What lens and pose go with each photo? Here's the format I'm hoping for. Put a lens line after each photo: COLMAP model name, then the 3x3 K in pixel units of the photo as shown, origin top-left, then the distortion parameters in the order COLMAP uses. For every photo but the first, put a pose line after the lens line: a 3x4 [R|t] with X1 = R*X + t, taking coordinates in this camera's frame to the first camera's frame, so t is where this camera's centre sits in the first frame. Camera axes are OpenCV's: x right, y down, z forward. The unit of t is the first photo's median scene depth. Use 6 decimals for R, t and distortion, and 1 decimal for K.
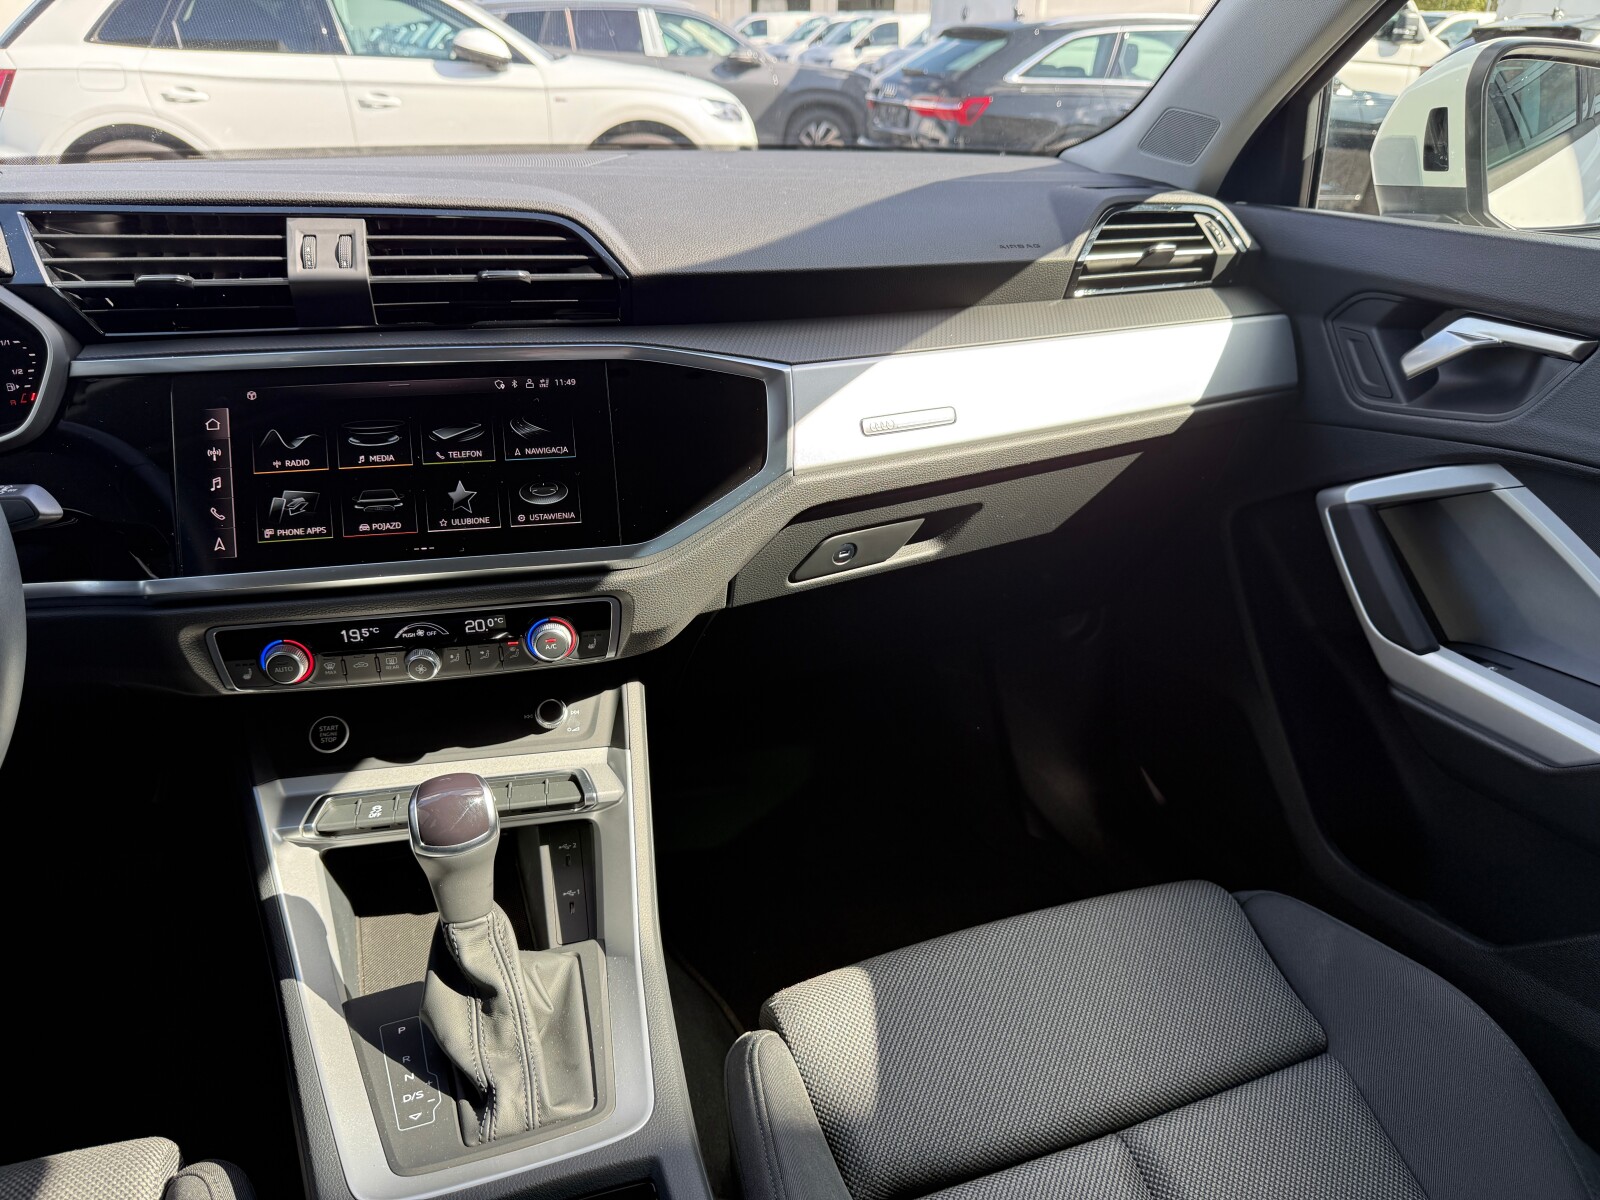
lens RADIAL K [[1128.2, 0, 808.6], [0, 1128.2, 608.3], [0, 0, 1]] dist [0.144655, -0.327492]
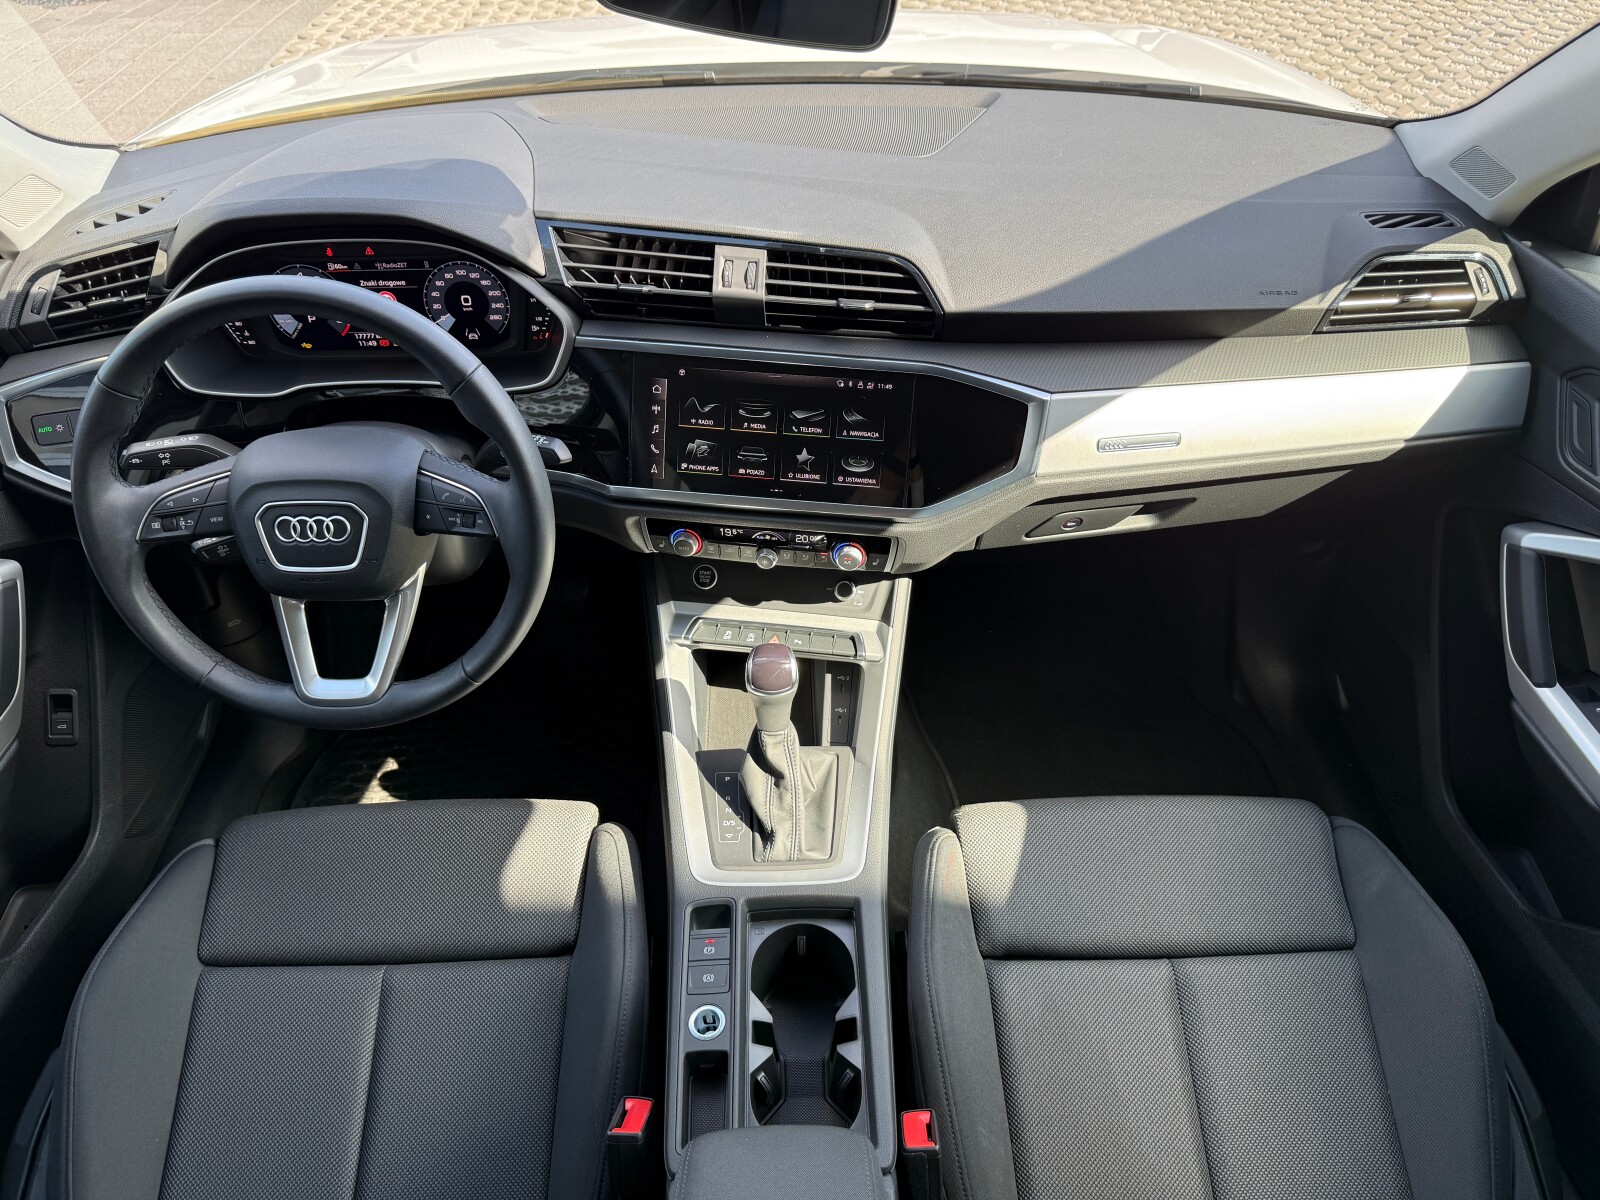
lens RADIAL K [[1121.5, 0, 804.9], [0, 1121.5, 607.5], [0, 0, 1]] dist [0.163934, -0.317238]
pose [[0.943821, 0.210118, -0.255055, 0.107162], [-0.132299, 0.947525, 0.291020, -0.334894], [0.302819, -0.240927, 0.922092, -0.384688]]
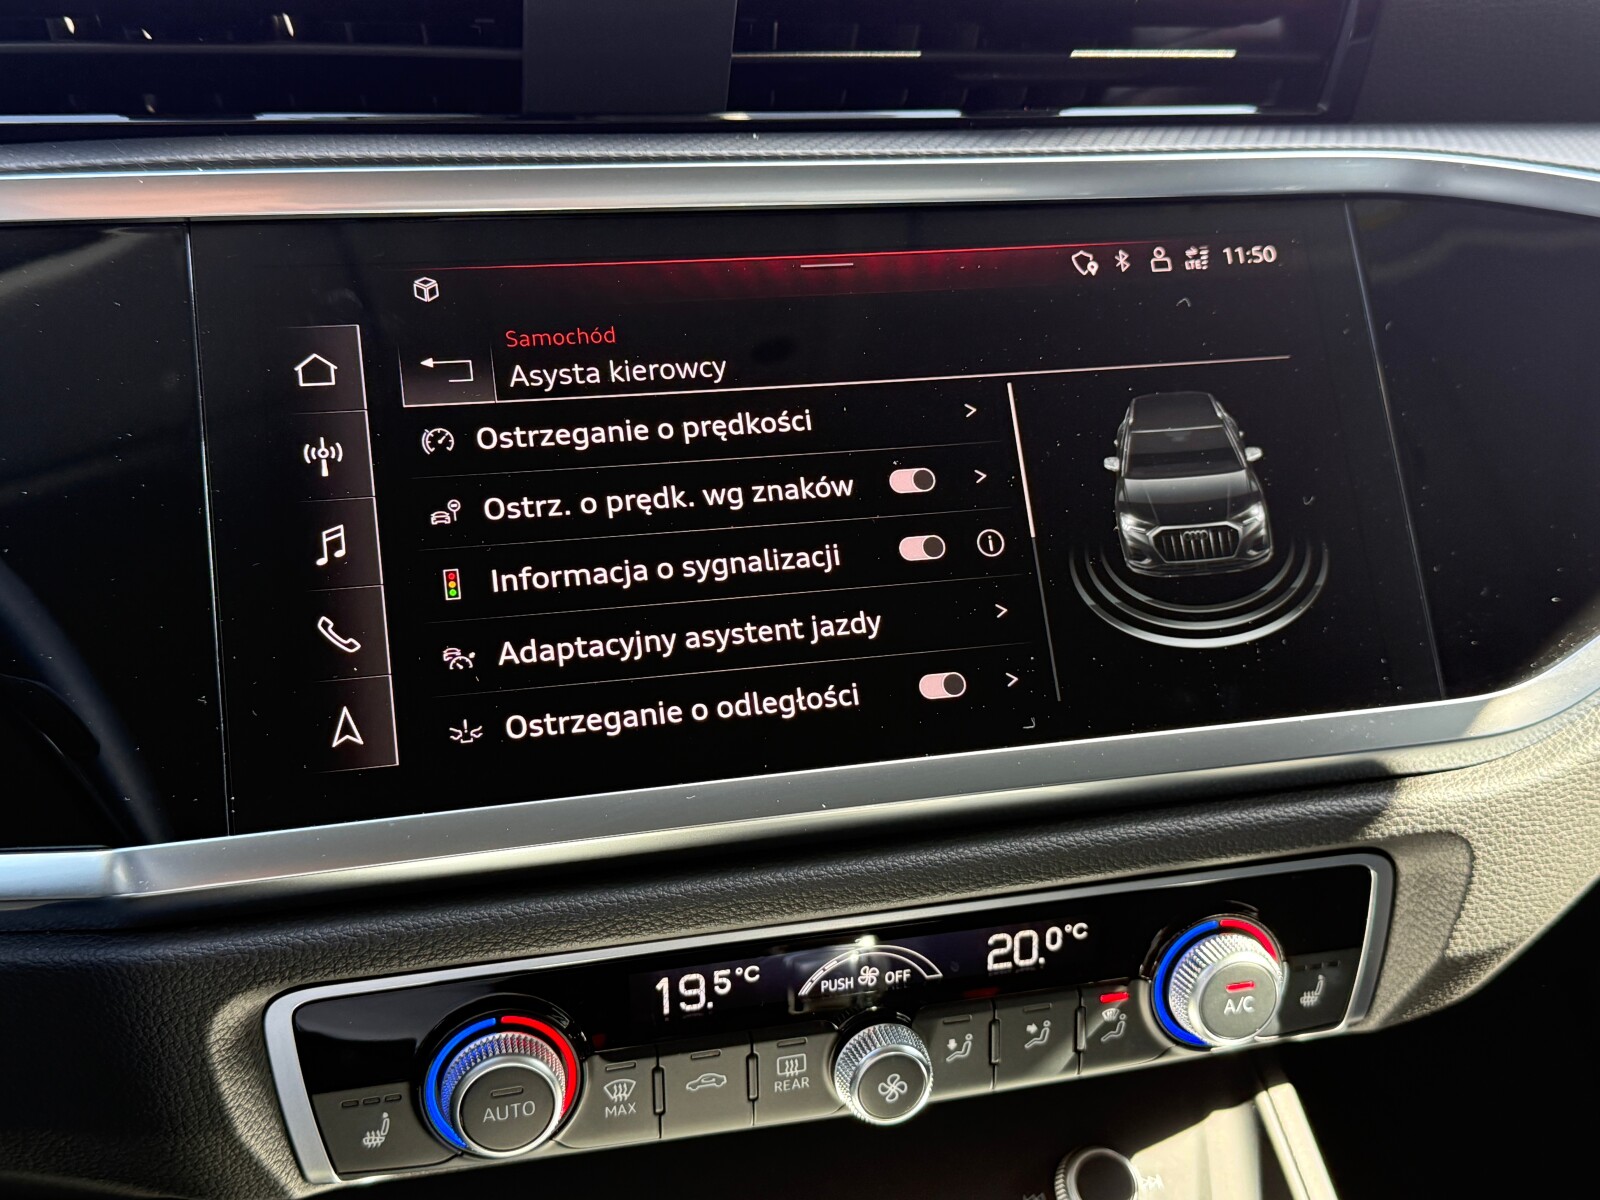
lens RADIAL K [[1850.0, 0, 800.0], [0, 1850.0, 600.0], [0, 0, 1]] dist [0.206686, -0.579145]
pose [[0.997511, -0.026632, 0.065282, -0.399841], [0.035838, 0.988902, -0.144182, -0.010132], [-0.060717, 0.146163, 0.987395, 0.441500]]
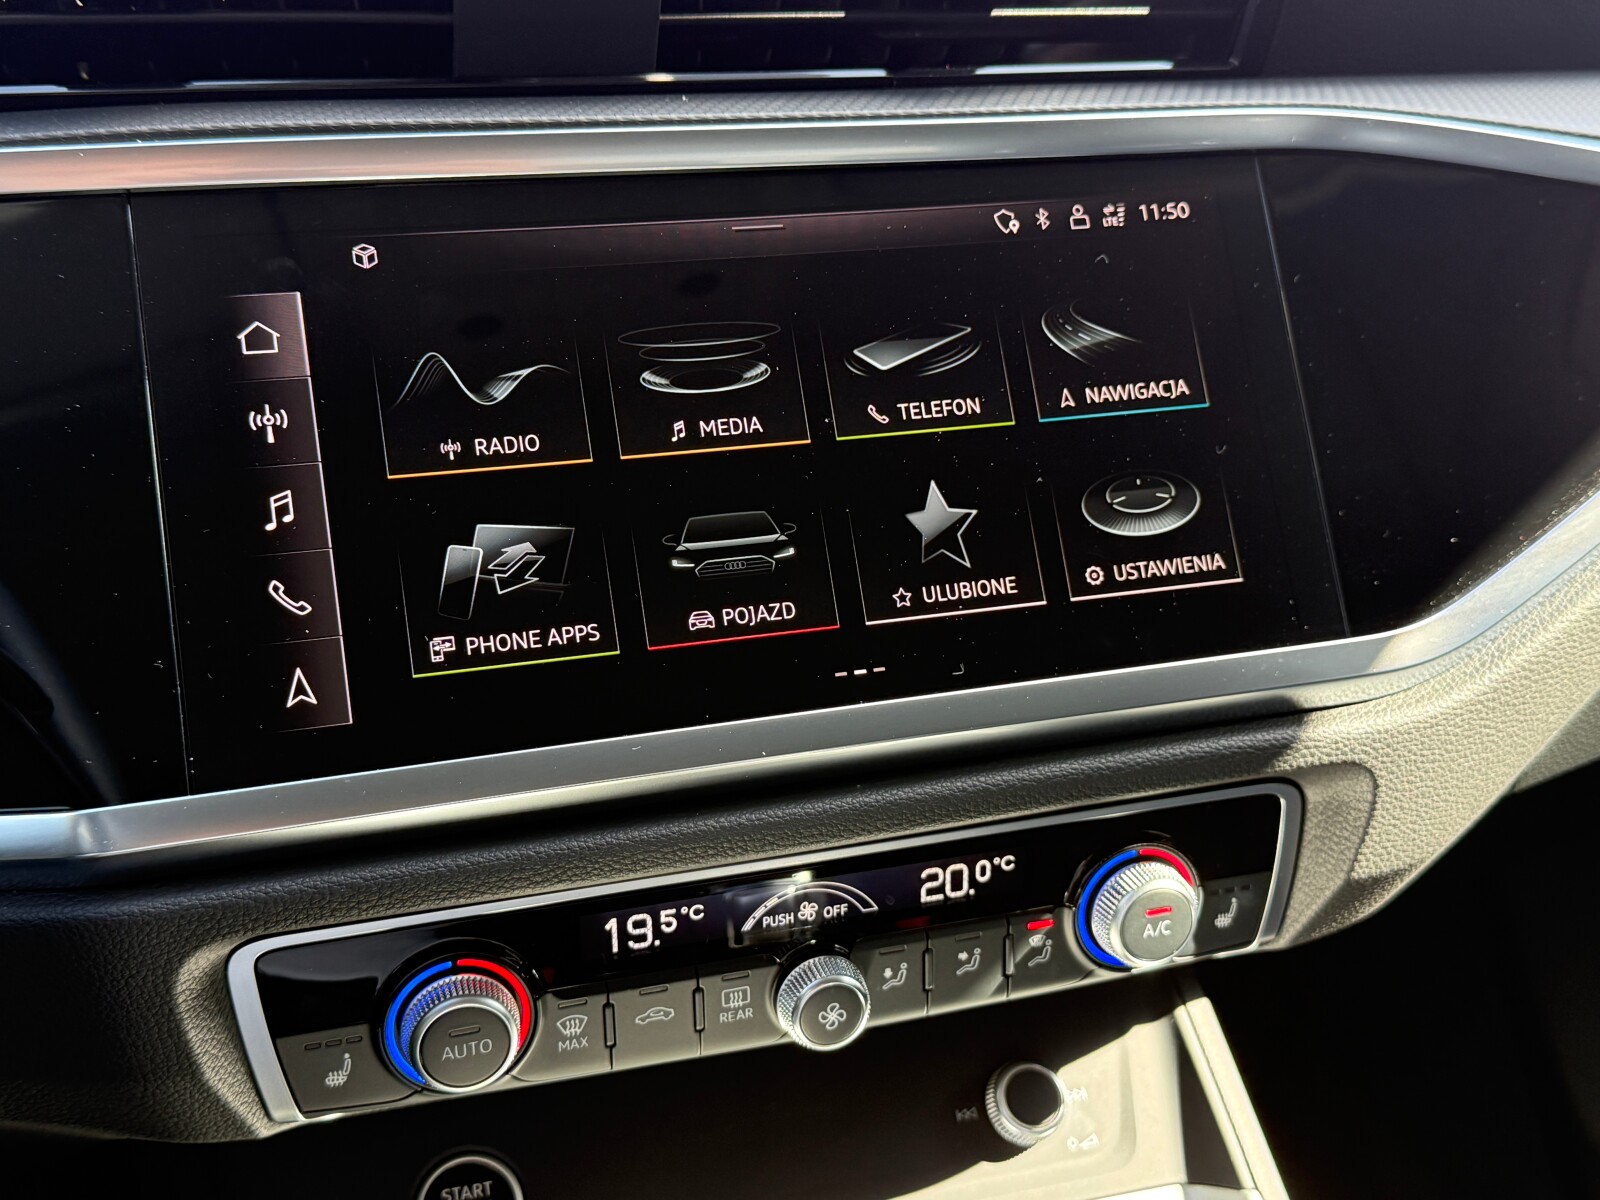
lens RADIAL K [[1850.0, 0, 800.0], [0, 1850.0, 600.0], [0, 0, 1]] dist [0.206686, -0.579145]
pose [[0.993506, -0.046144, 0.103998, -0.404694], [0.056346, 0.993649, -0.097395, -0.018973], [-0.098844, 0.102623, 0.989797, 0.419788]]
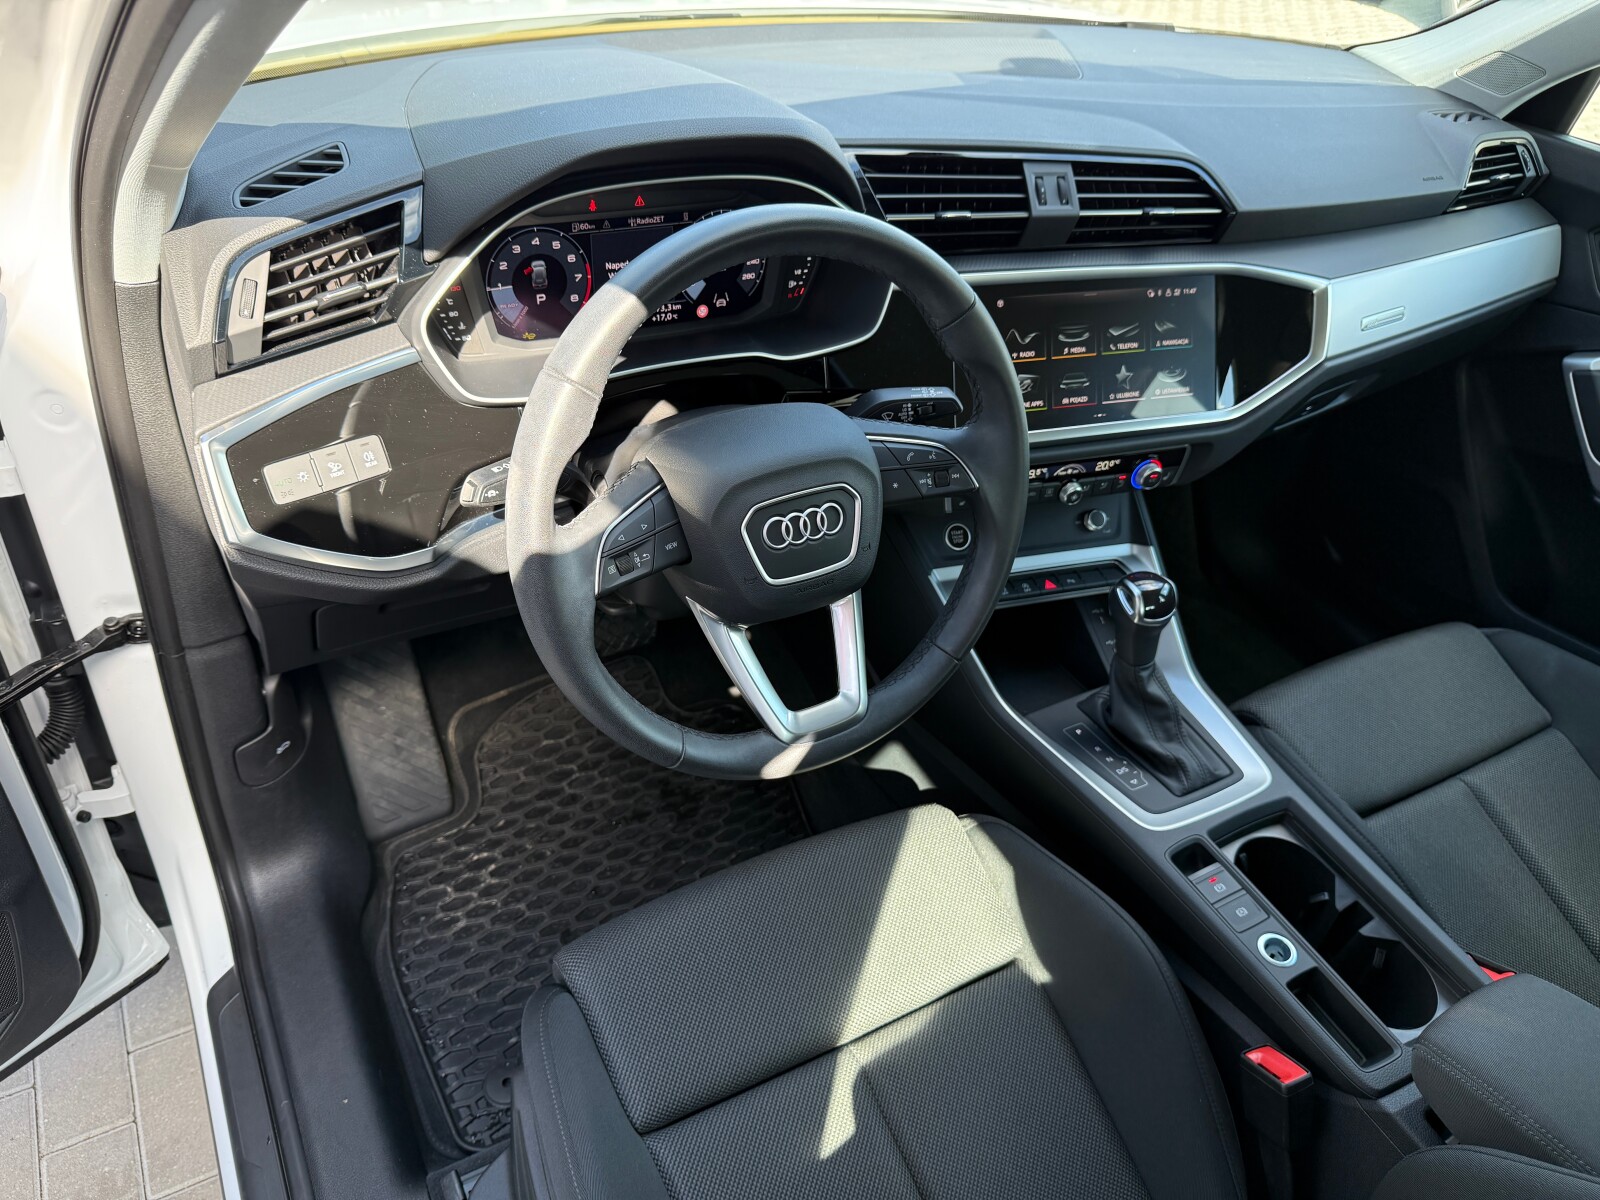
lens RADIAL K [[1153.0, 0, 806.0], [0, 1153.0, 609.5], [0, 0, 1]] dist [0.098559, -0.166390]
pose [[0.985108, -0.014352, 0.171338, -0.930616], [-0.028401, 0.969239, 0.244478, -0.158025], [-0.169576, -0.245703, 0.954397, -0.377294]]
